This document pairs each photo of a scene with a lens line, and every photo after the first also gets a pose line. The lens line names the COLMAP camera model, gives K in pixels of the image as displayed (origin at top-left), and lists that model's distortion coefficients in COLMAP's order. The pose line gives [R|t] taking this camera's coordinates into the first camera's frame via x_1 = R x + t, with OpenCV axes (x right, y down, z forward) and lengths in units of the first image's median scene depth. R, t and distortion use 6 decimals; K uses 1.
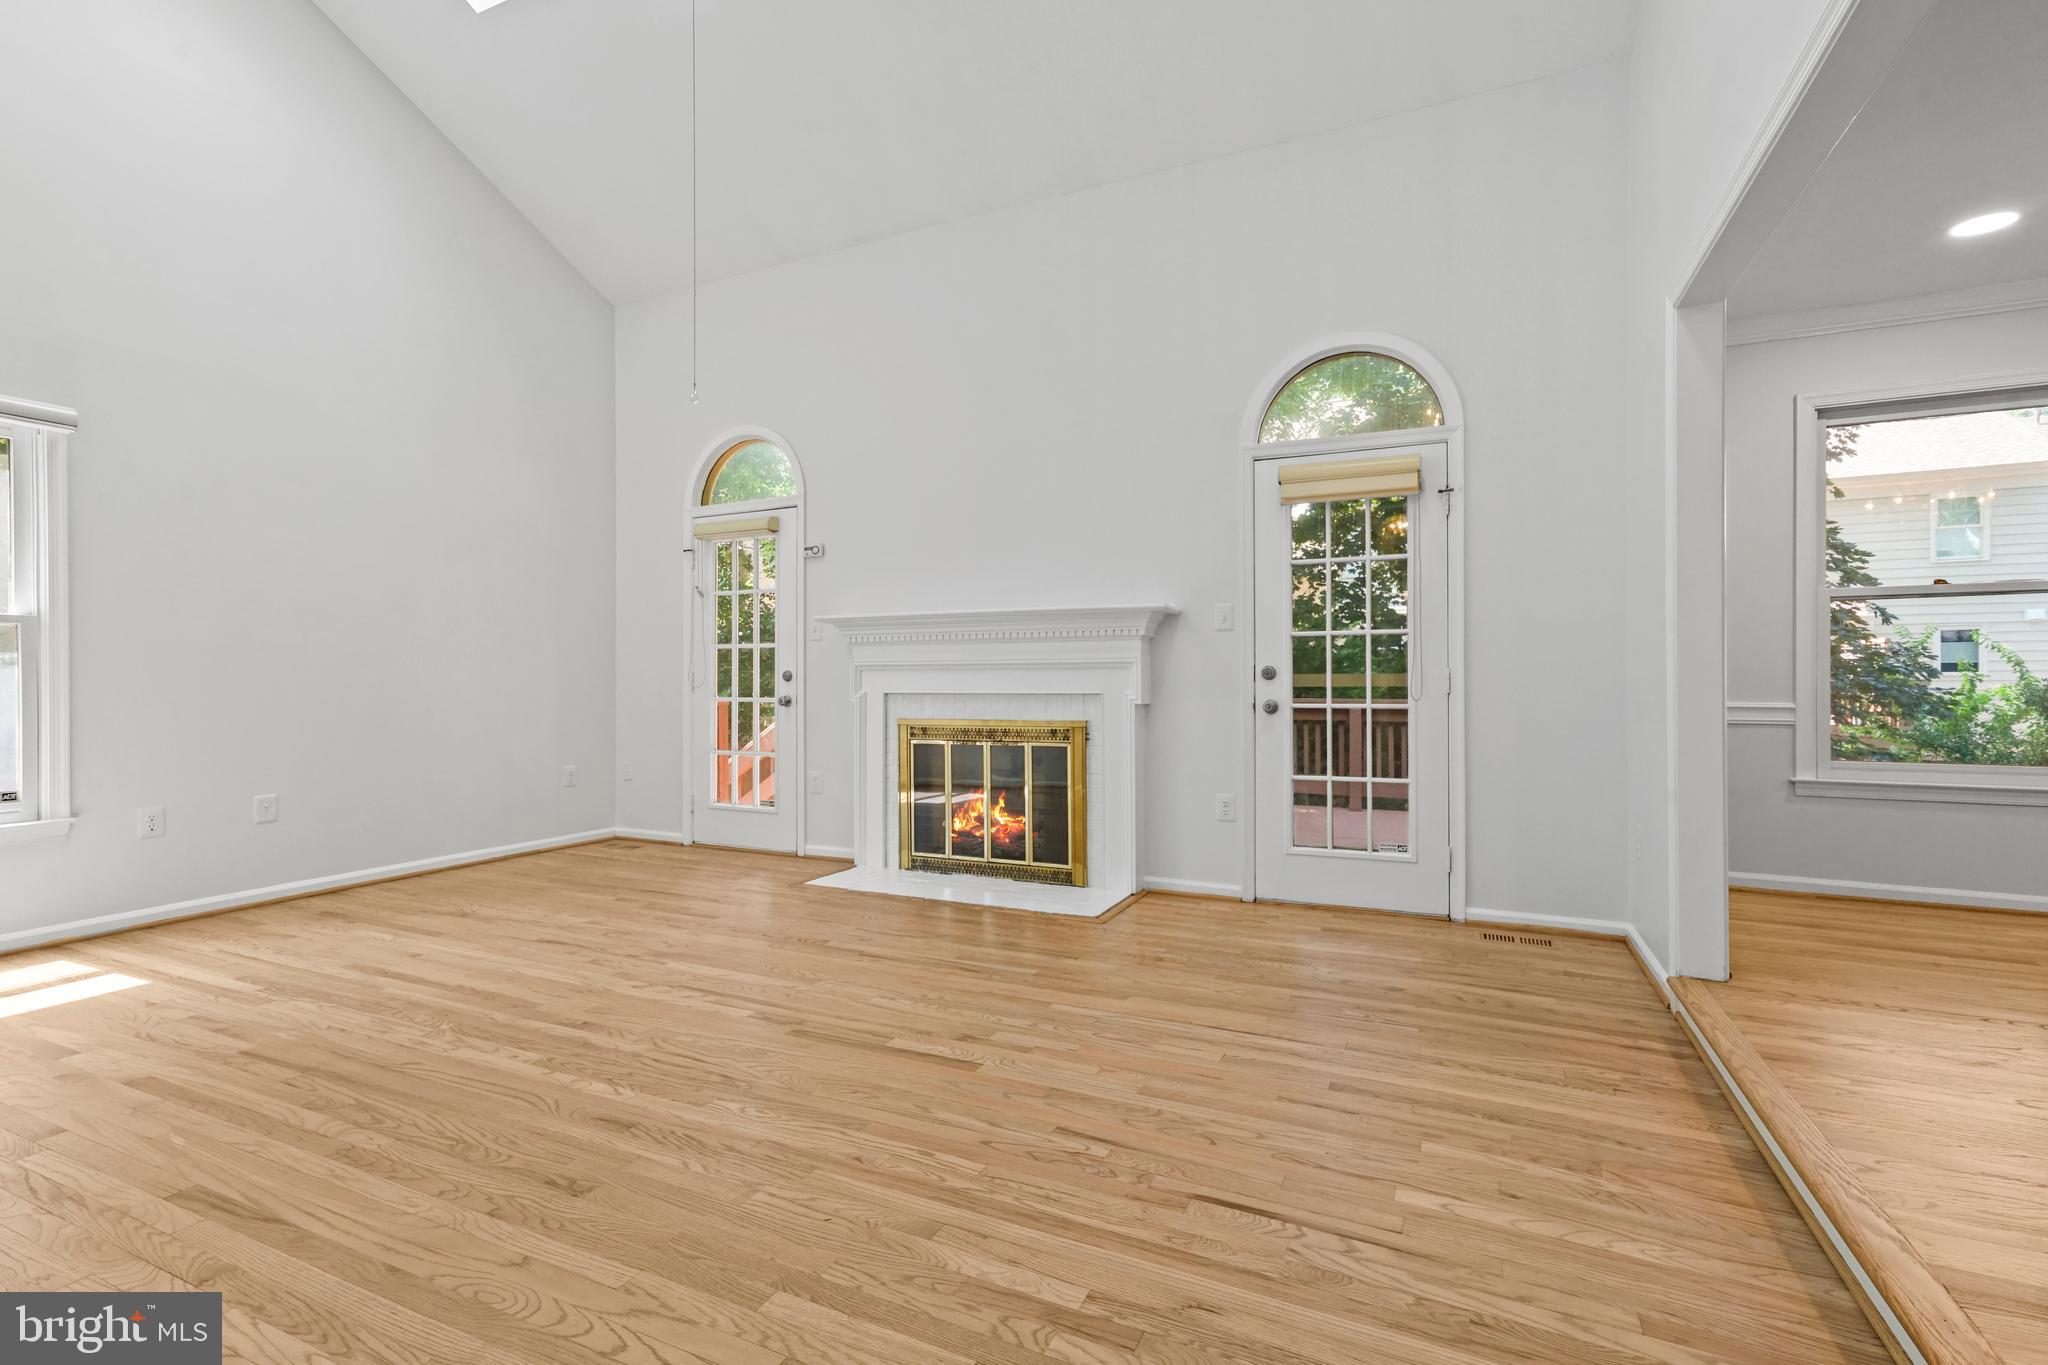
lens RADIAL K [[946.1, 0, 1004.4], [0, 946.1, 687.3], [0, 0, 1]] dist [-0.001000, 0.008168]
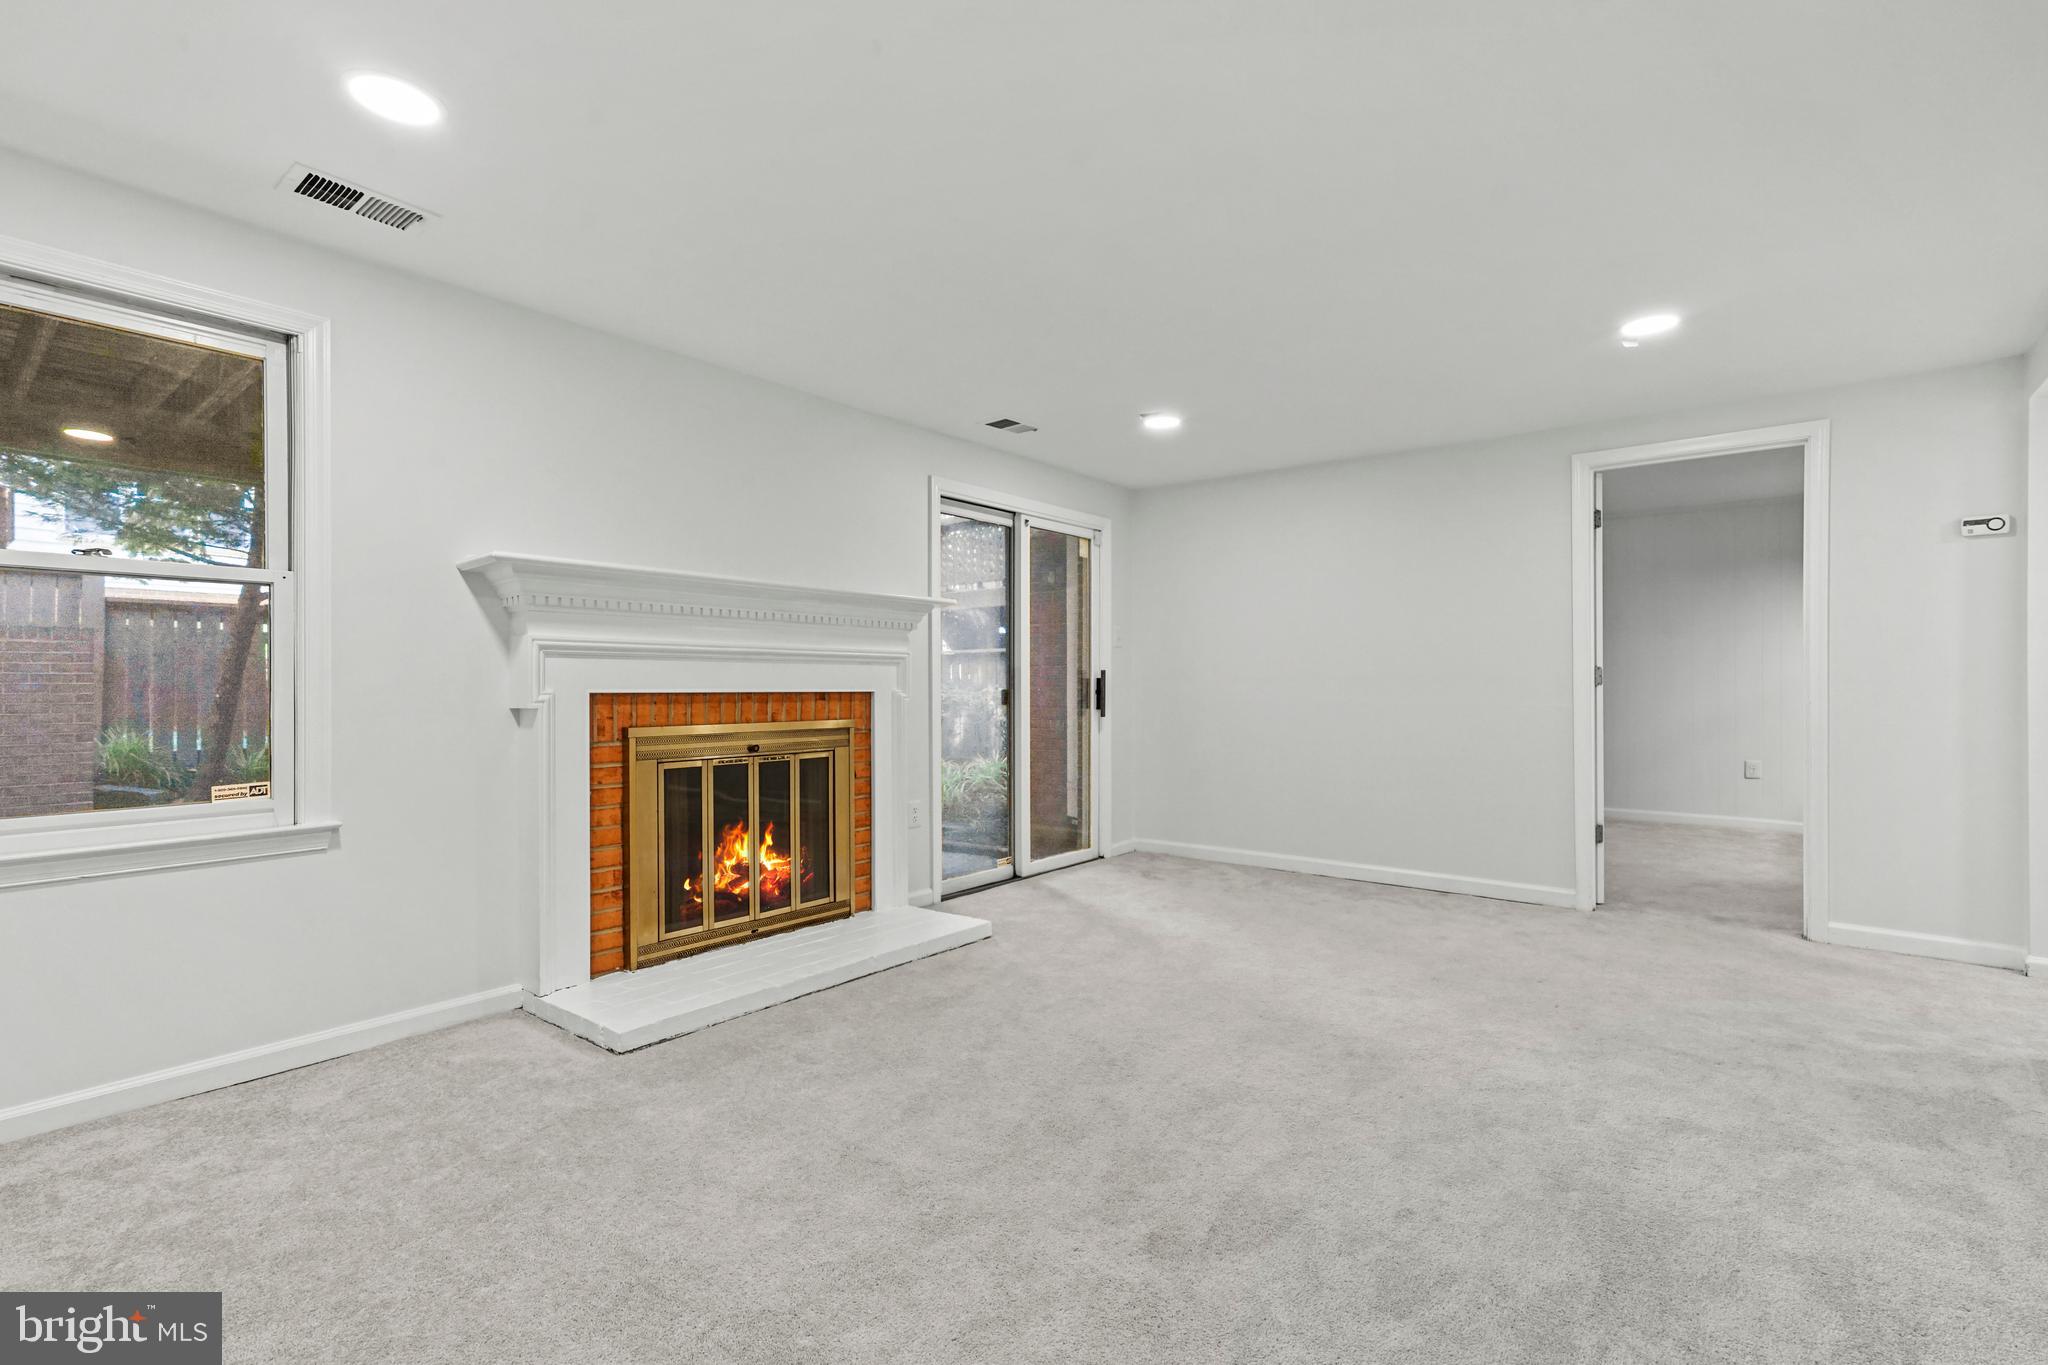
lens RADIAL K [[946.1, 0, 1026.4], [0, 946.1, 687.3], [0, 0, 1]] dist [-0.001000, 0.008168]
pose [[0.220913, 0.001664, 0.975292, -1.081996], [0.008542, 0.999957, -0.003641, 0.010940], [-0.975256, 0.009135, 0.220890, 0.986181]]
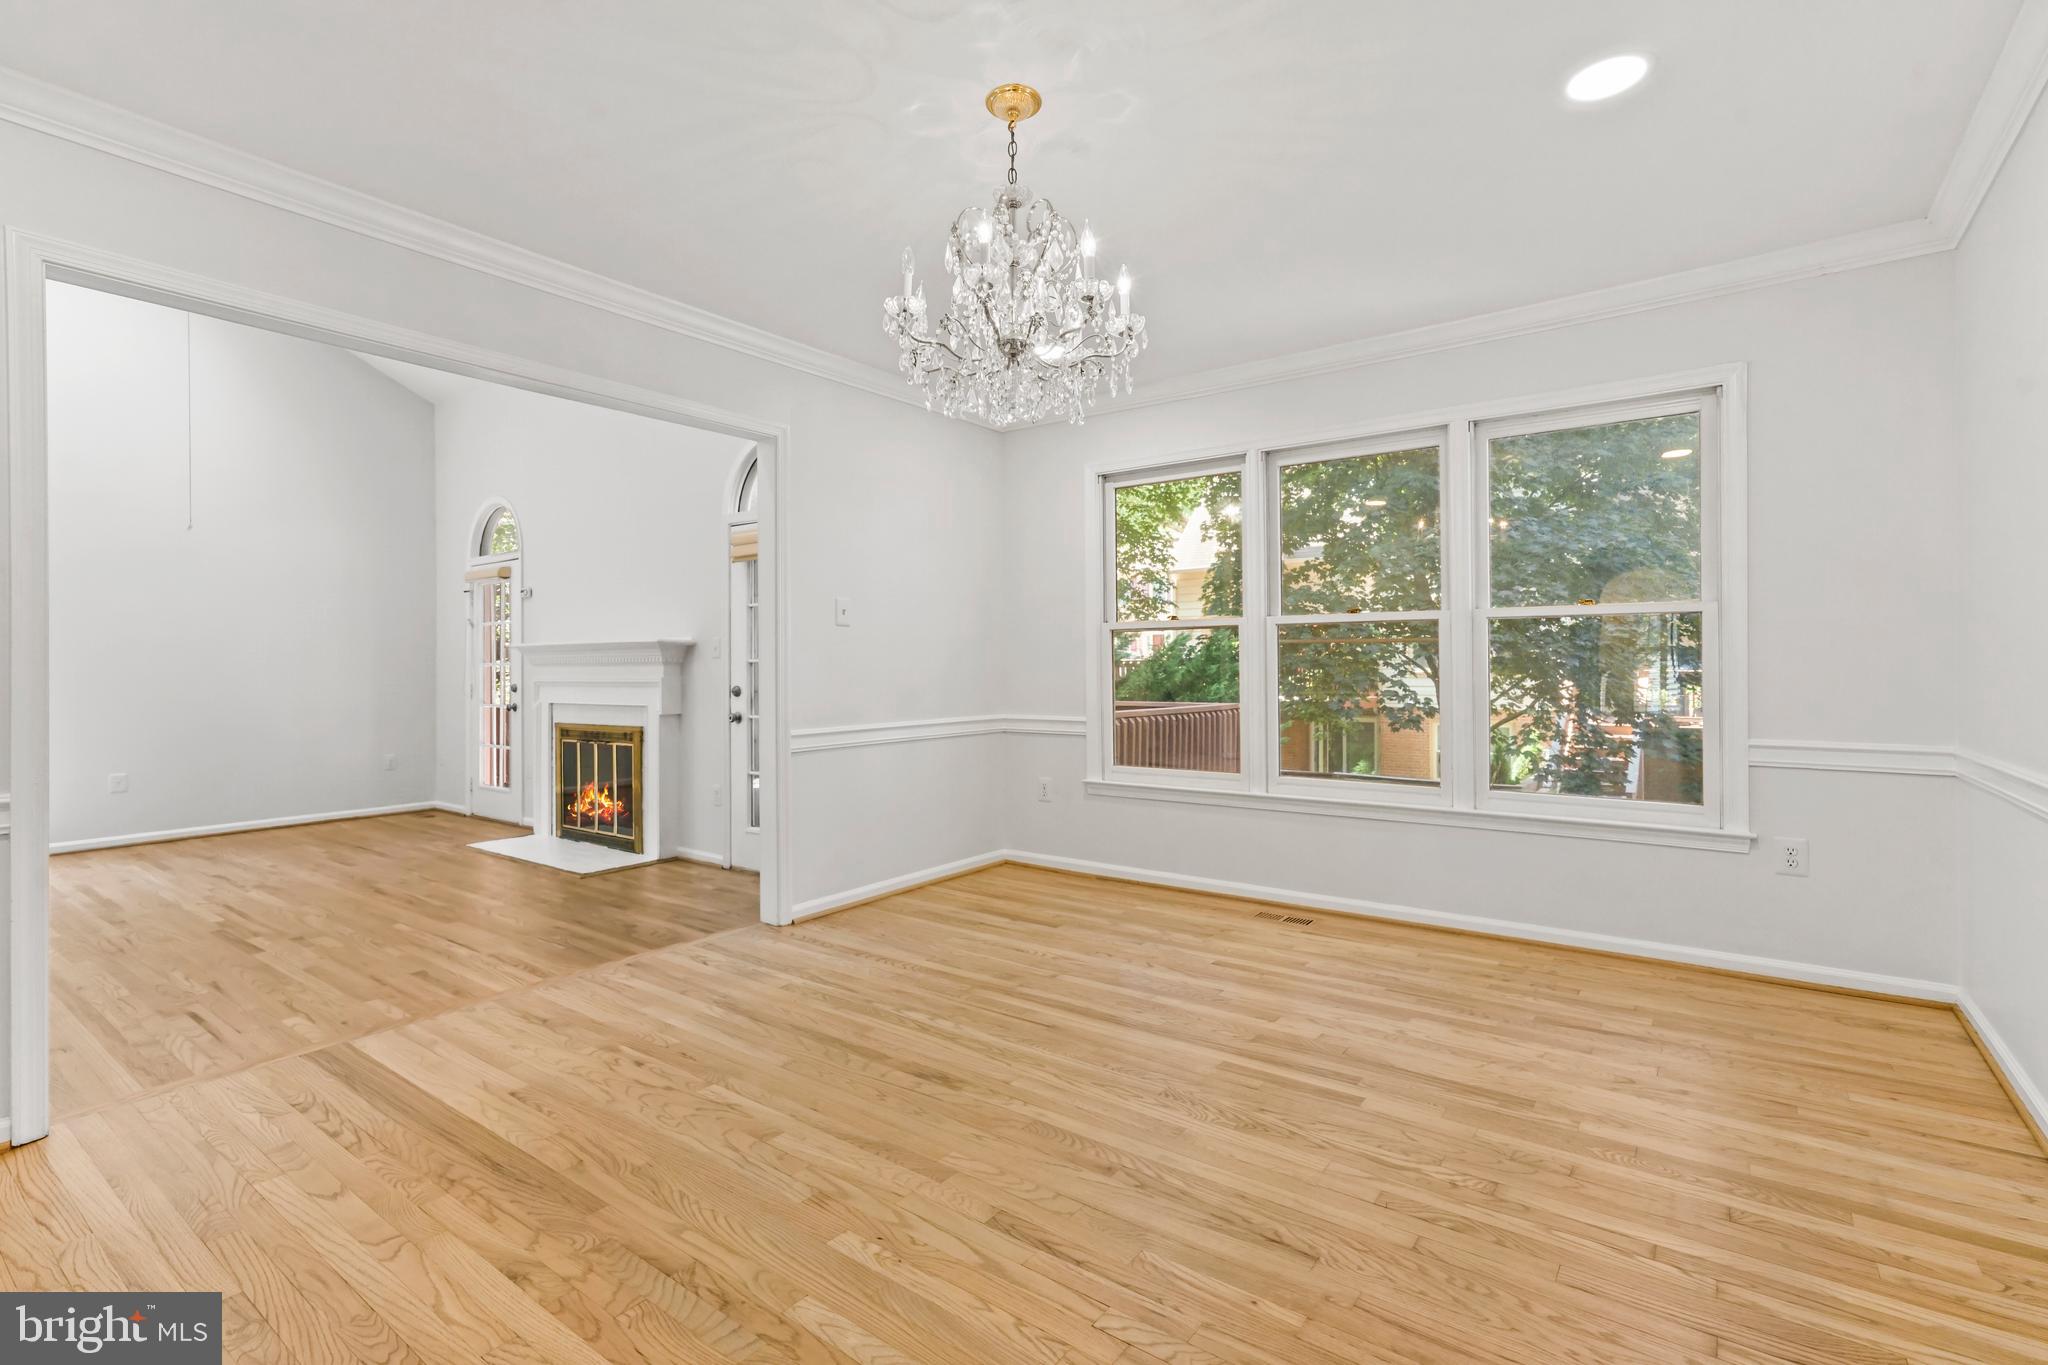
lens RADIAL K [[946.1, 0, 1011.8], [0, 946.1, 663.1], [0, 0, 1]] dist [-0.001000, 0.008168]
pose [[0.982039, -0.005288, -0.188604, 1.241347], [0.003476, 0.999945, -0.009936, -0.055765], [0.188646, 0.009102, 0.982003, -0.278831]]
